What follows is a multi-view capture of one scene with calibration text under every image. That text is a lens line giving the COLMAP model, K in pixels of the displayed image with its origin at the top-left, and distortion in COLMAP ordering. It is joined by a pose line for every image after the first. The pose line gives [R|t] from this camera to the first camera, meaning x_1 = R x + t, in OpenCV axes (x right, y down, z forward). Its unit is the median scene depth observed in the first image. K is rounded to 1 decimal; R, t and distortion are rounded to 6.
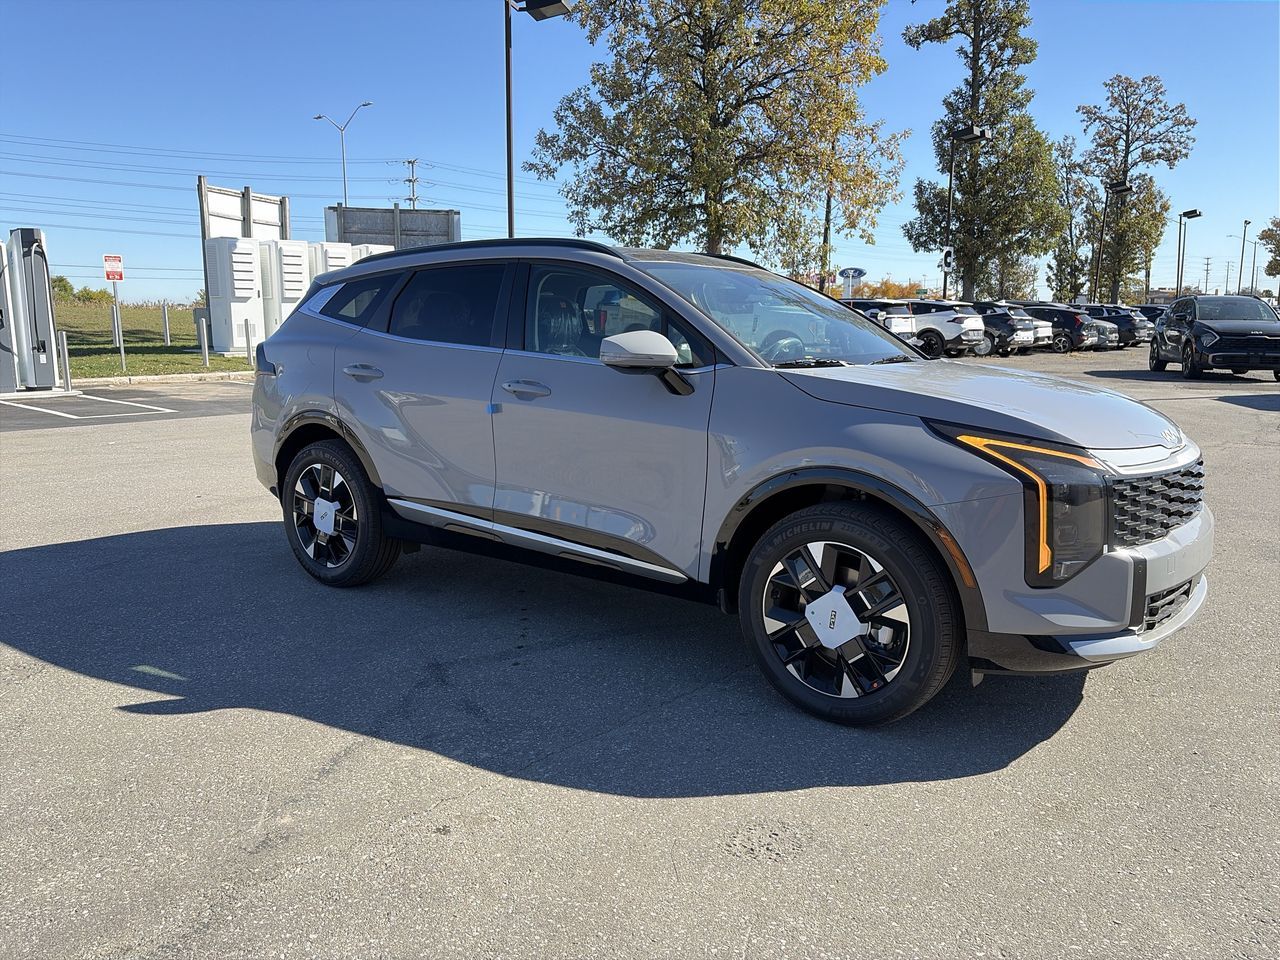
lens RADIAL K [[968.2, 0, 635.2], [0, 968.2, 480.1], [0, 0, 1]] dist [0.023300, 0.005699]
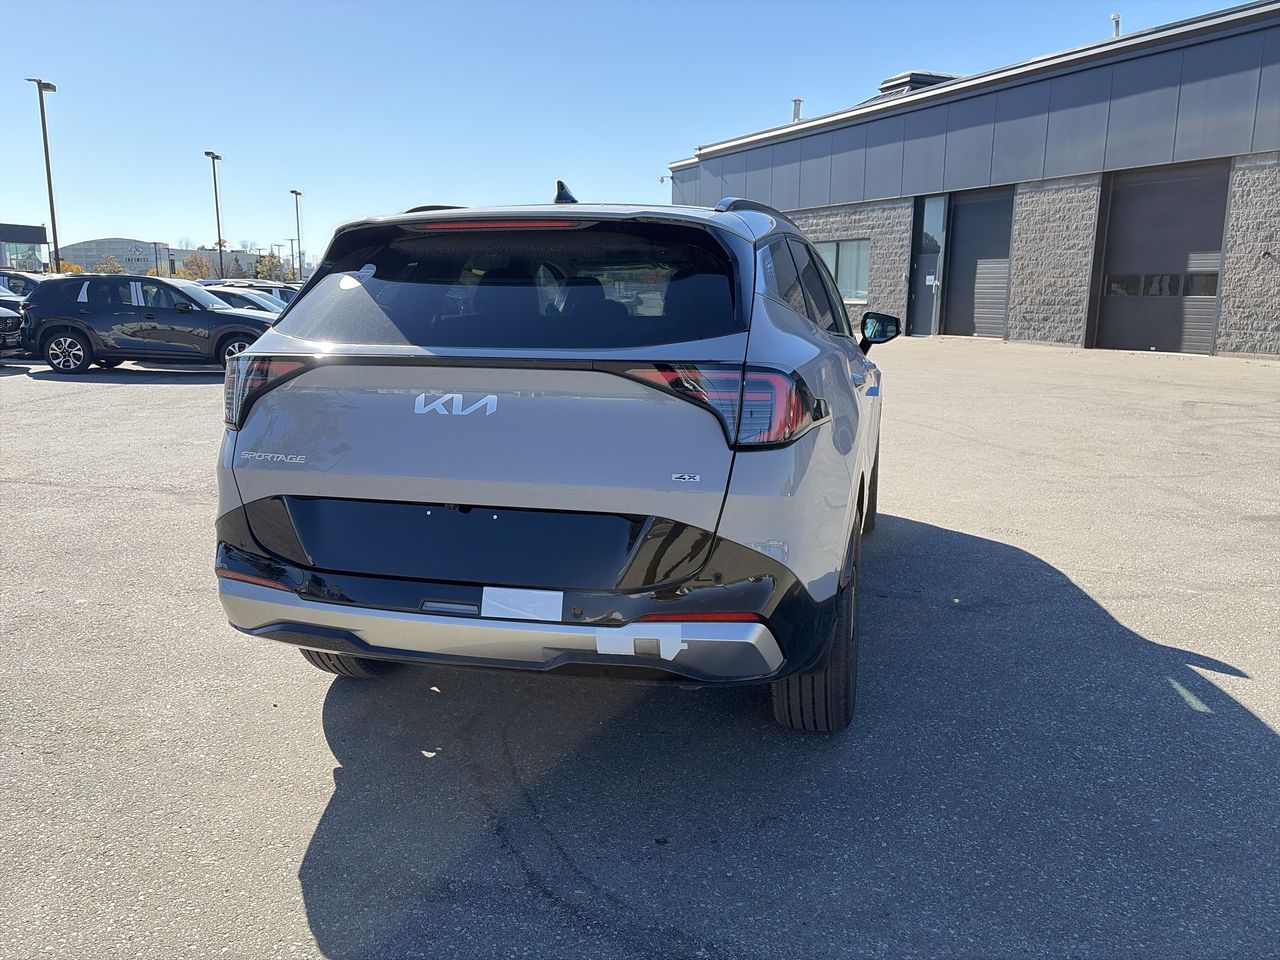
lens RADIAL K [[966.6, 0, 629.6], [0, 966.6, 476.0], [0, 0, 1]] dist [0.047136, -0.035541]
pose [[-0.371444, -0.169750, 0.912806, -0.140614], [0.148682, 0.959581, 0.238951, -0.037922], [-0.916473, 0.224474, -0.331192, 0.222766]]
